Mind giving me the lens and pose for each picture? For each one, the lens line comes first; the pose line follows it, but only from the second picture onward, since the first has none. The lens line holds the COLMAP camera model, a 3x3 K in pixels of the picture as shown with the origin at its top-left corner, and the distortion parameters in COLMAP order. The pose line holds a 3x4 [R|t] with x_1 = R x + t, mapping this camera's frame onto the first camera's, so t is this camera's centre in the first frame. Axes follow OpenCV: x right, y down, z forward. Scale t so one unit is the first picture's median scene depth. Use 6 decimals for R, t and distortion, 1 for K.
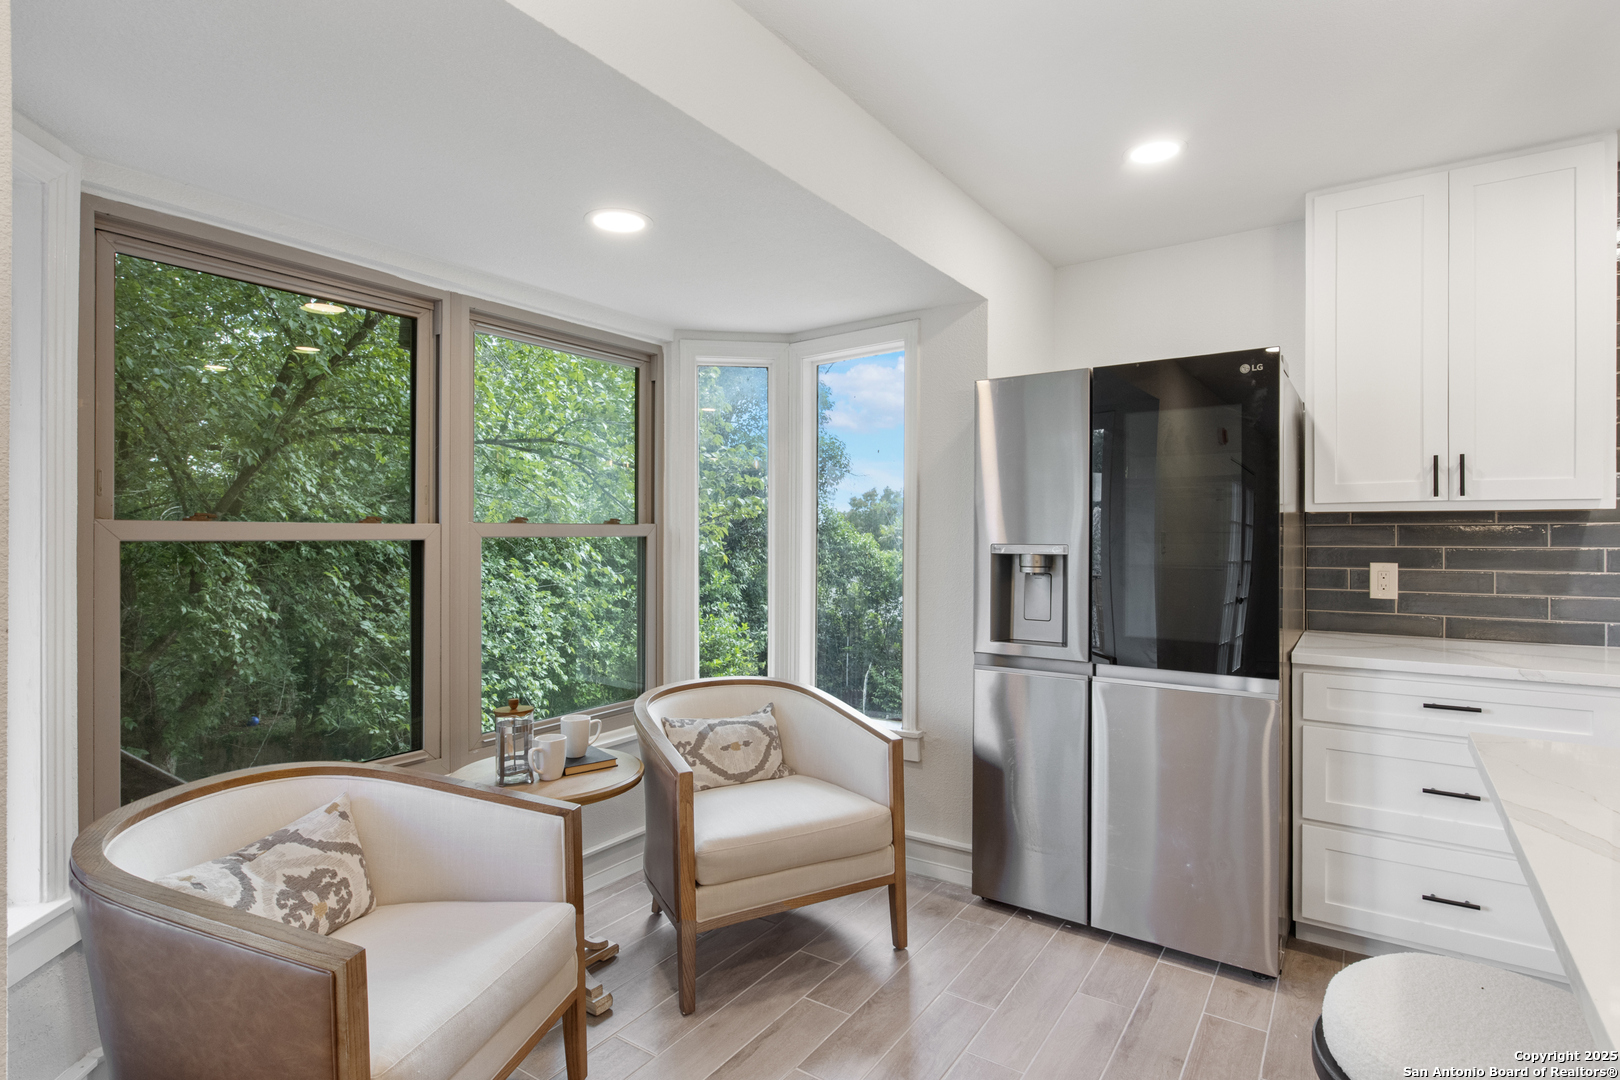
lens RADIAL K [[814.1, 0, 812.3], [0, 814.1, 538.5], [0, 0, 1]] dist [-0.005638, -0.000863]
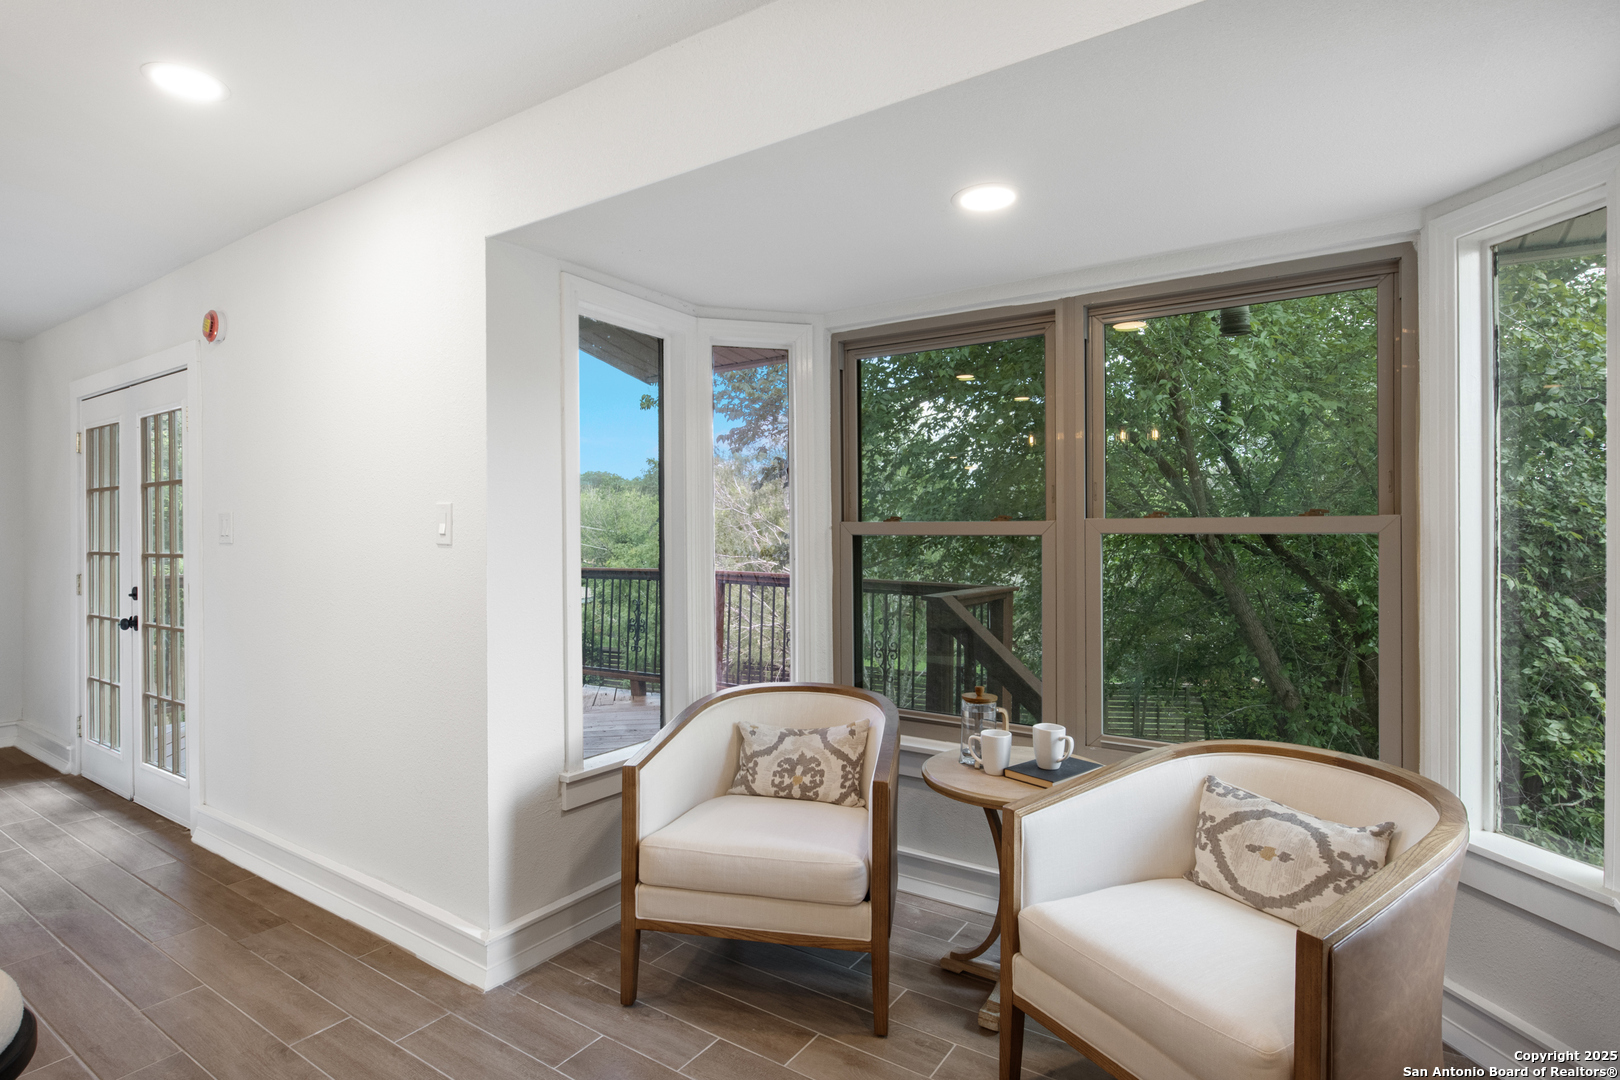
lens RADIAL K [[814.1, 0, 802.3], [0, 814.1, 527.9], [0, 0, 1]] dist [-0.005638, -0.000863]
pose [[0.007587, -0.000110, -0.999971, 0.574539], [-0.004255, 0.999991, -0.000143, -0.006376], [0.999962, 0.004256, 0.007586, 0.632524]]
